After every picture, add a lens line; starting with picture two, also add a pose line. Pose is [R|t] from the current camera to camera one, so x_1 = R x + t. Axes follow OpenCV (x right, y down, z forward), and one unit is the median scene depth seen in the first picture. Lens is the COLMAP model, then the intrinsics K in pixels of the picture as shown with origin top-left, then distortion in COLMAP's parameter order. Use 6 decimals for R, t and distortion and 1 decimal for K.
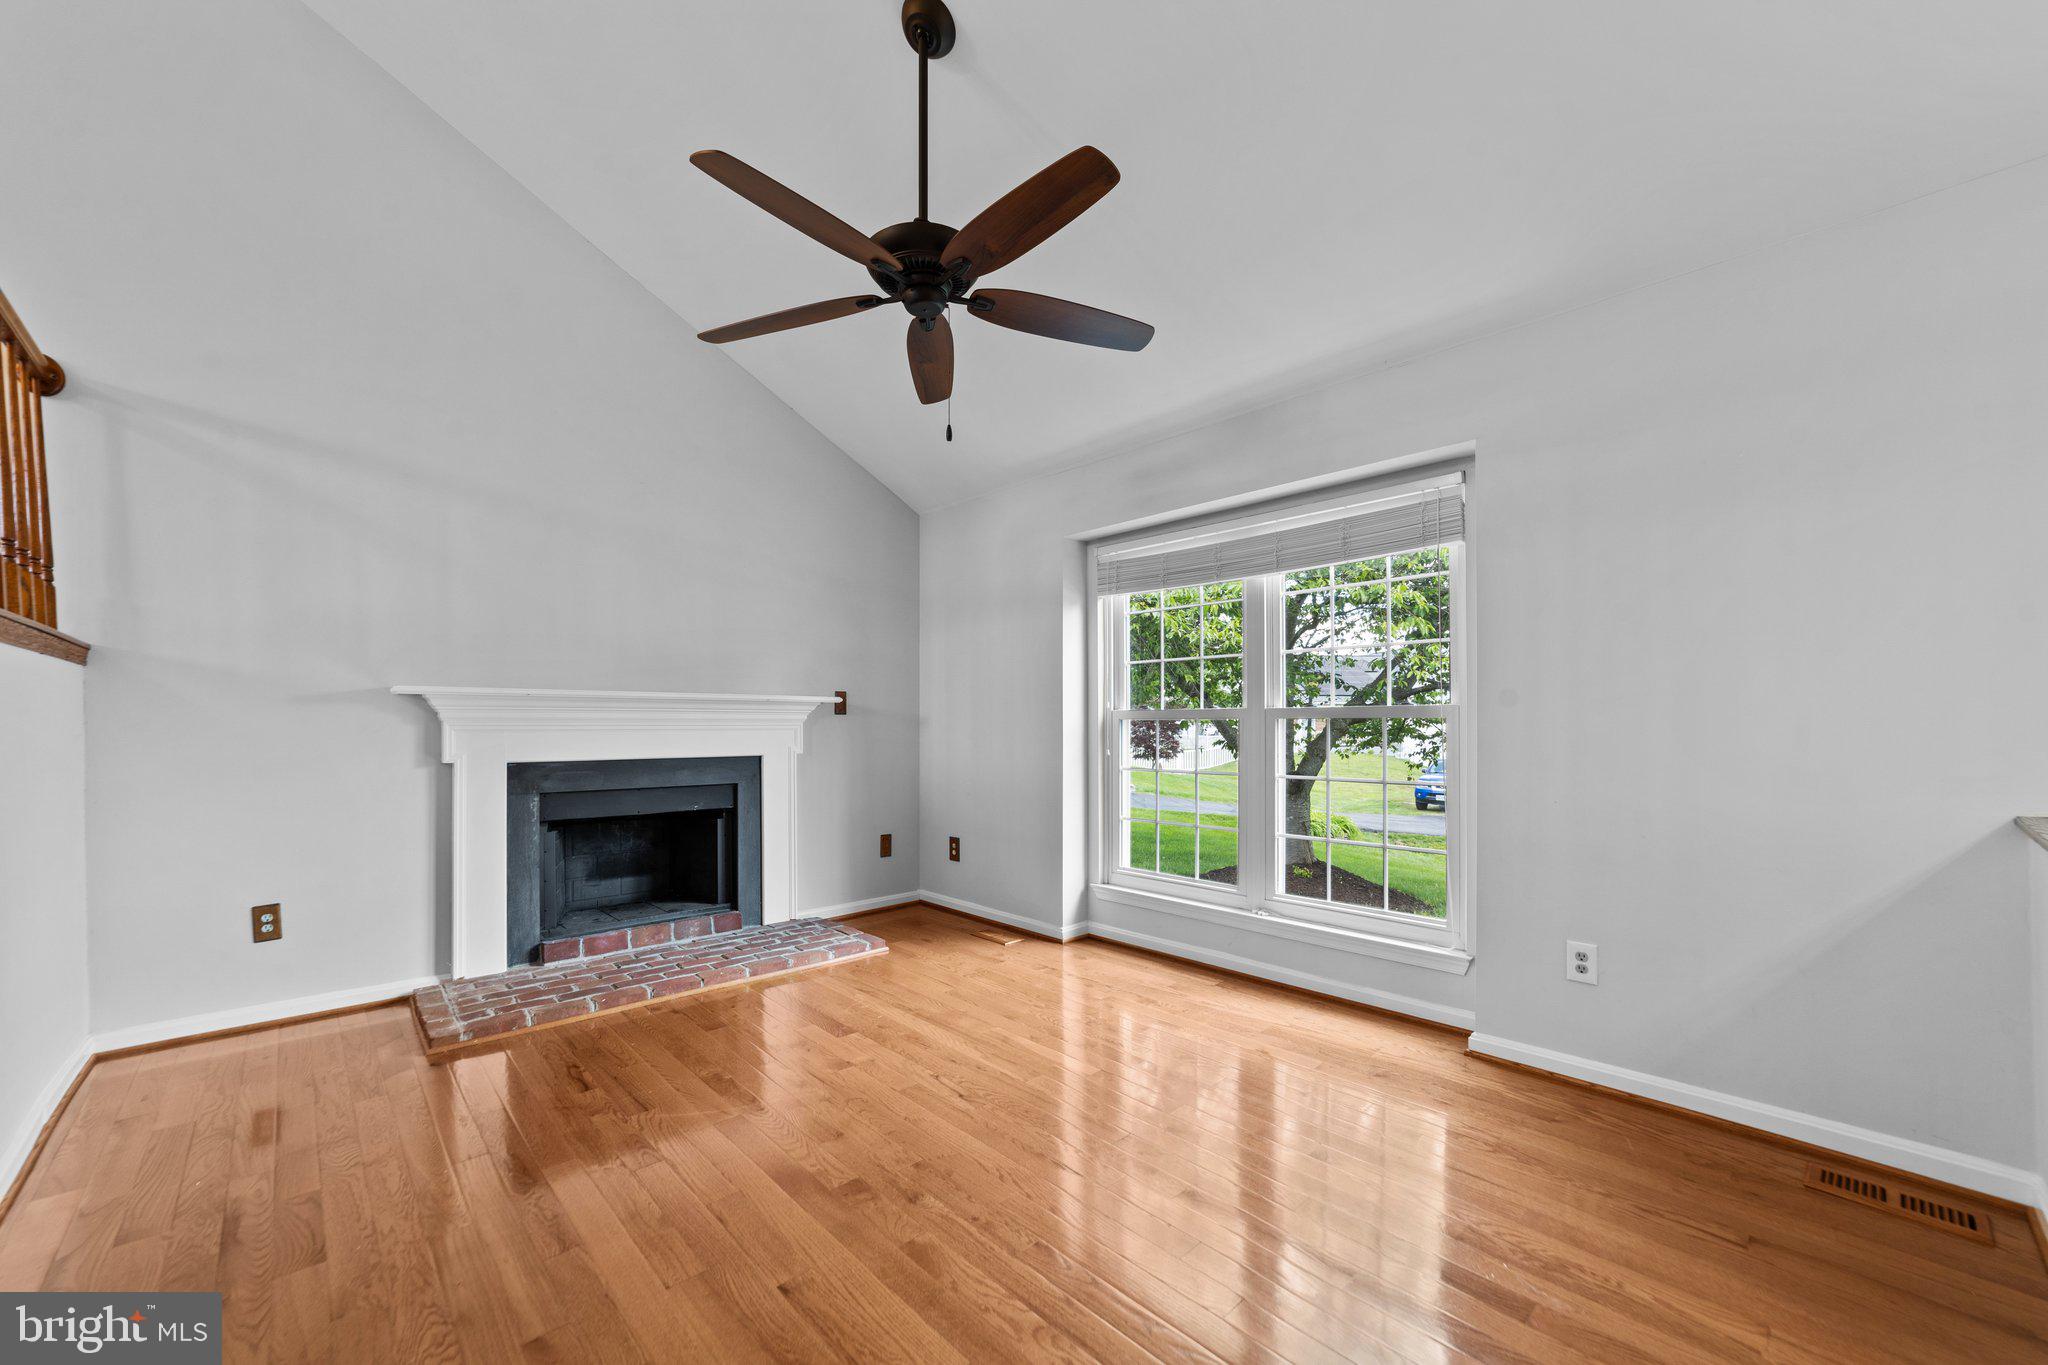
lens RADIAL K [[790.3, 0, 1048.1], [0, 790.3, 727.2], [0, 0, 1]] dist [-0.006421, 0.000113]
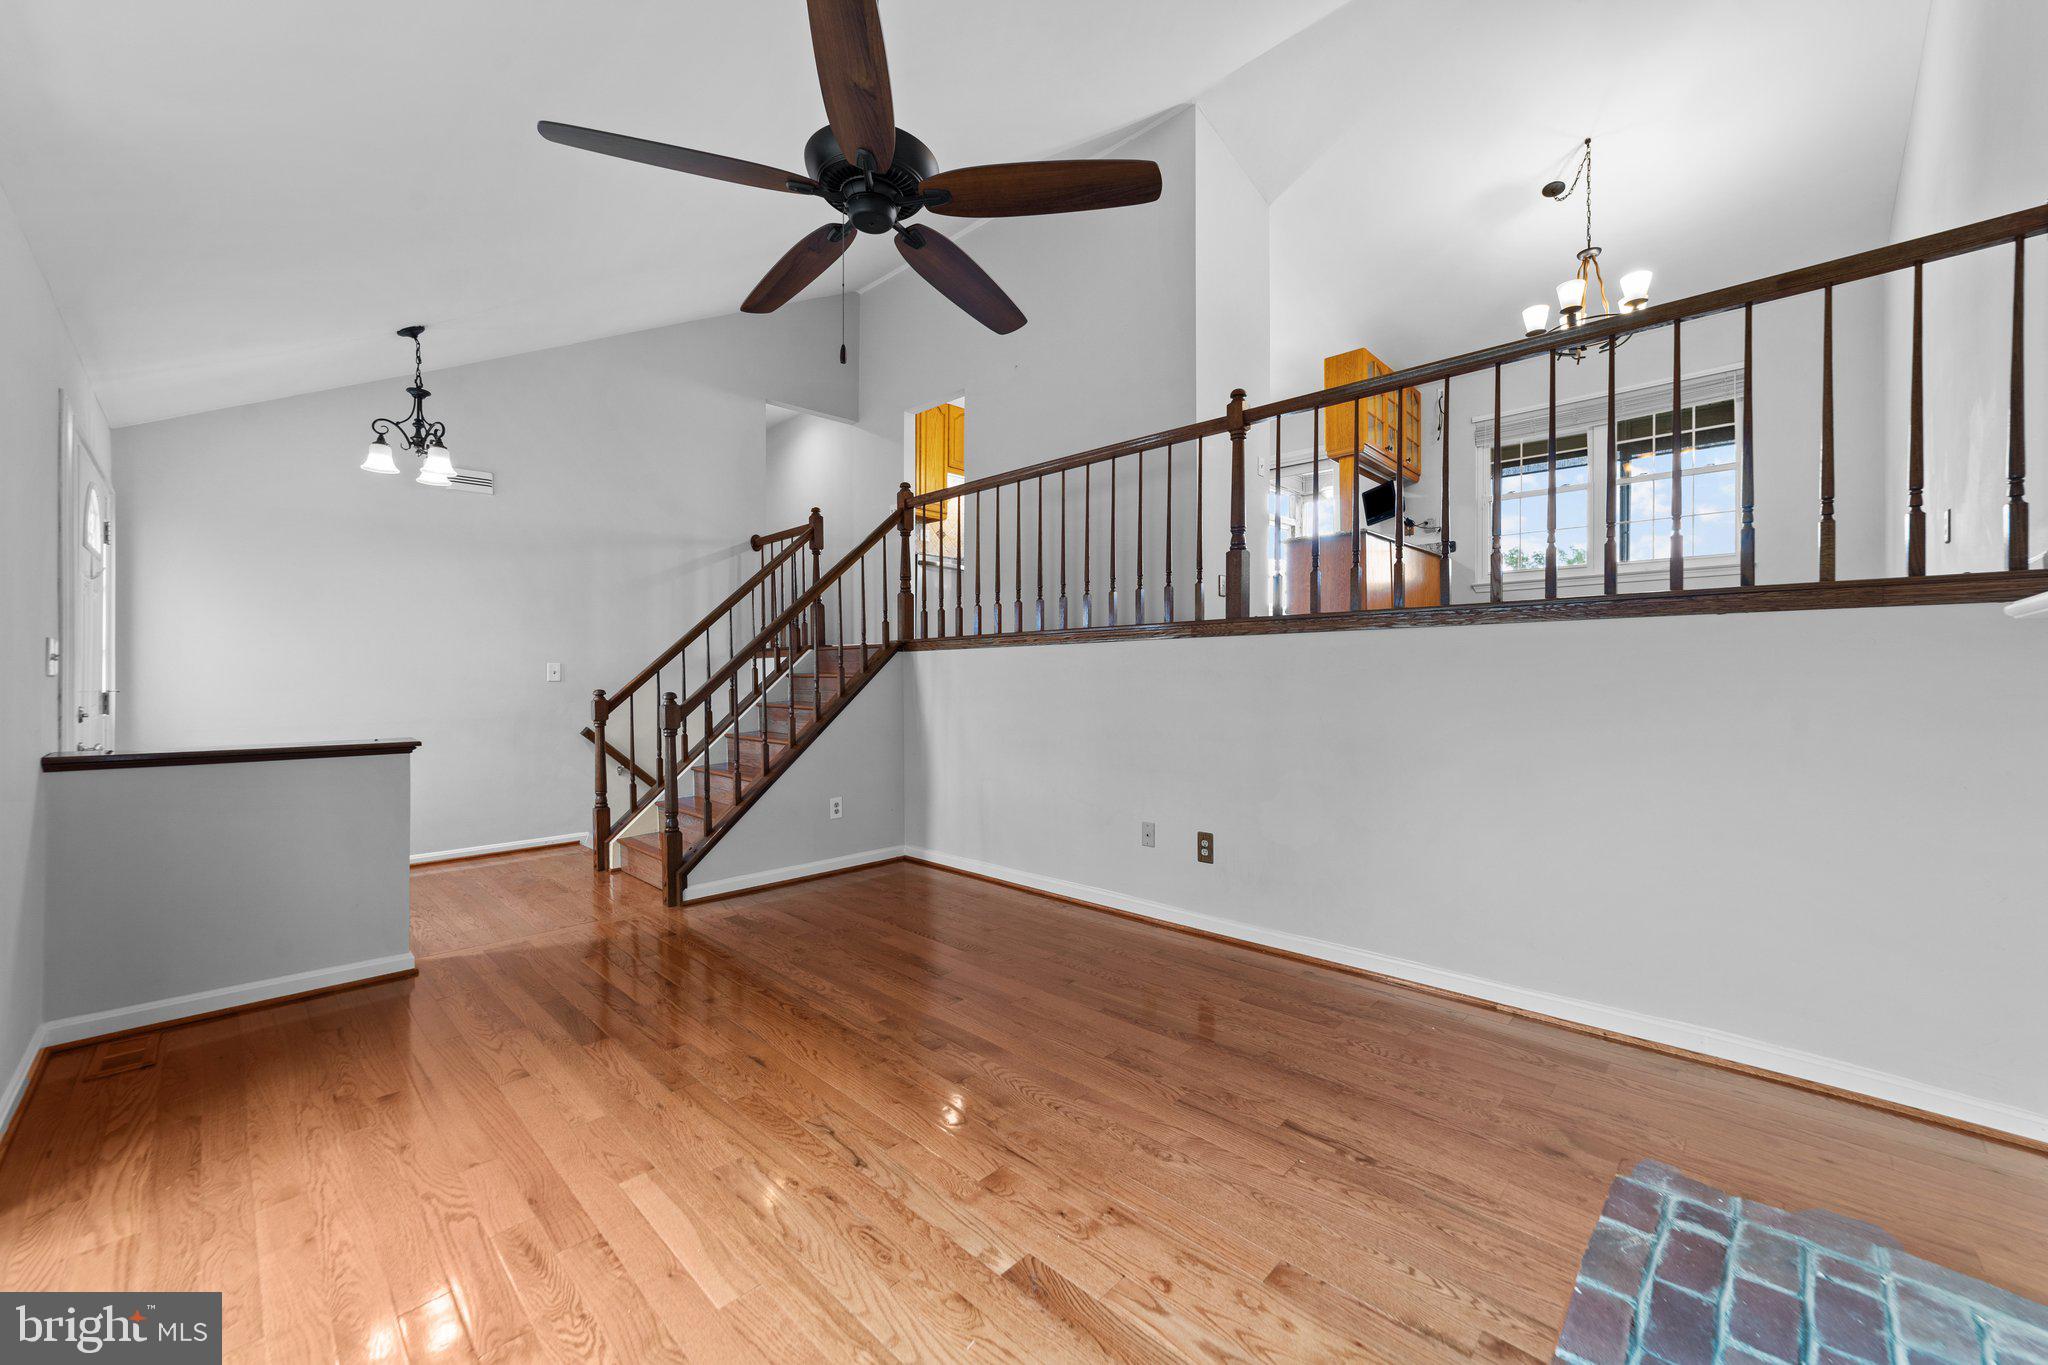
lens RADIAL K [[786.2, 0, 1005.0], [0, 786.2, 682.6], [0, 0, 1]] dist [-0.001222, 0.000390]
pose [[-0.999982, 0.002926, 0.005312, -0.199496], [0.002980, 0.999945, 0.010042, -0.008377], [-0.005282, 0.010058, -0.999935, 1.221336]]
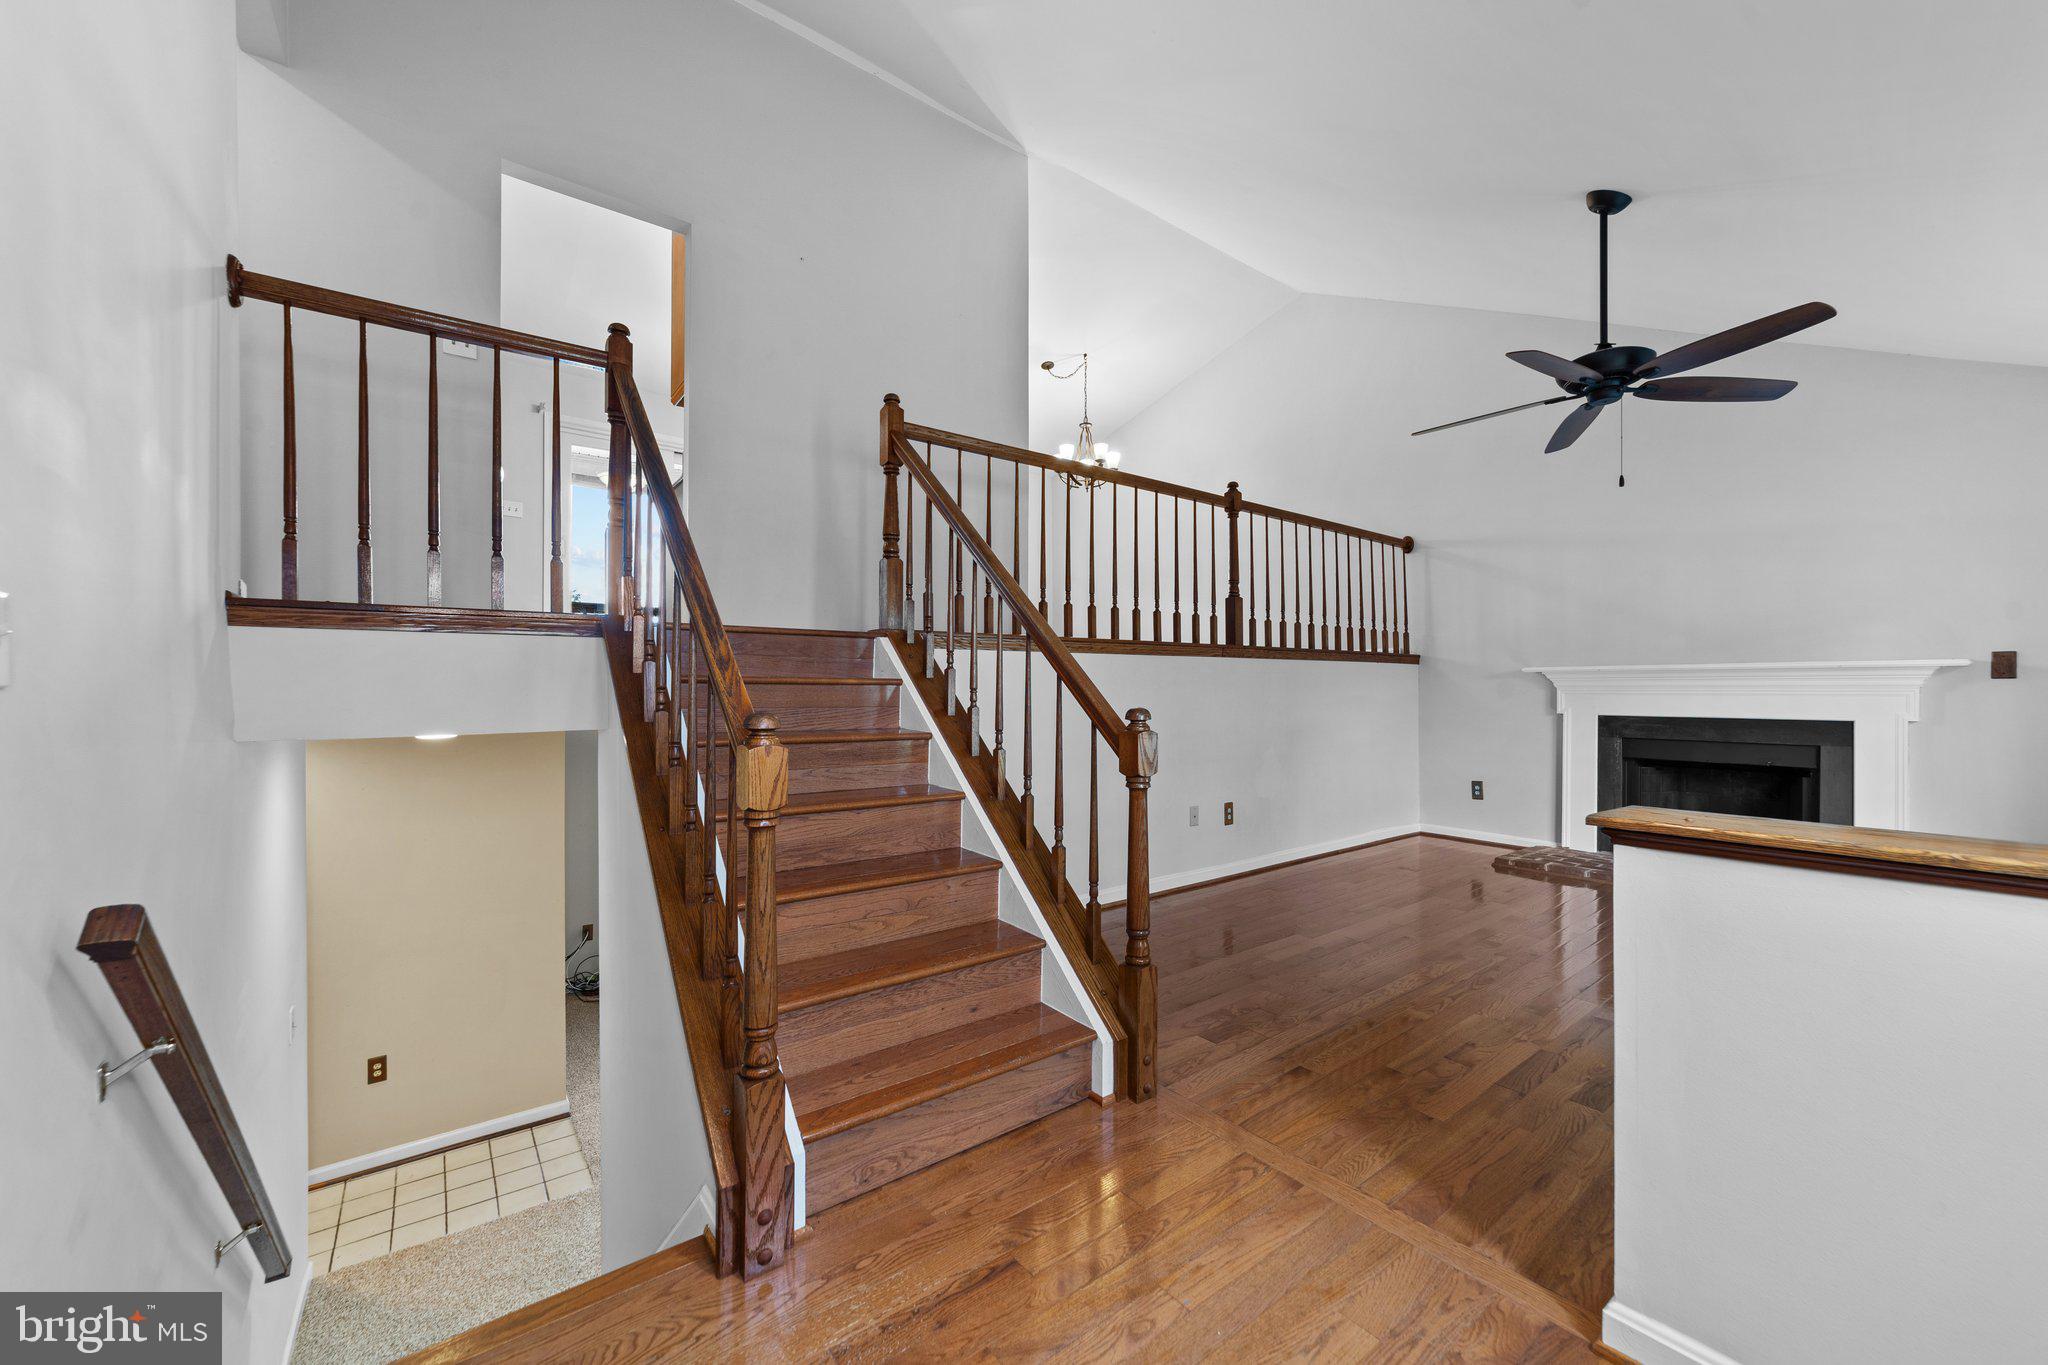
lens RADIAL K [[831.0, 0, 1024.0], [0, 831.0, 682.5], [0, 0, 1]] dist [0.021638, 0.000077]
pose [[-0.101384, -0.008600, -0.994810, 0.962098], [-0.004969, 0.999955, -0.008138, 0.000934], [0.994835, 0.004118, -0.101422, 0.062001]]
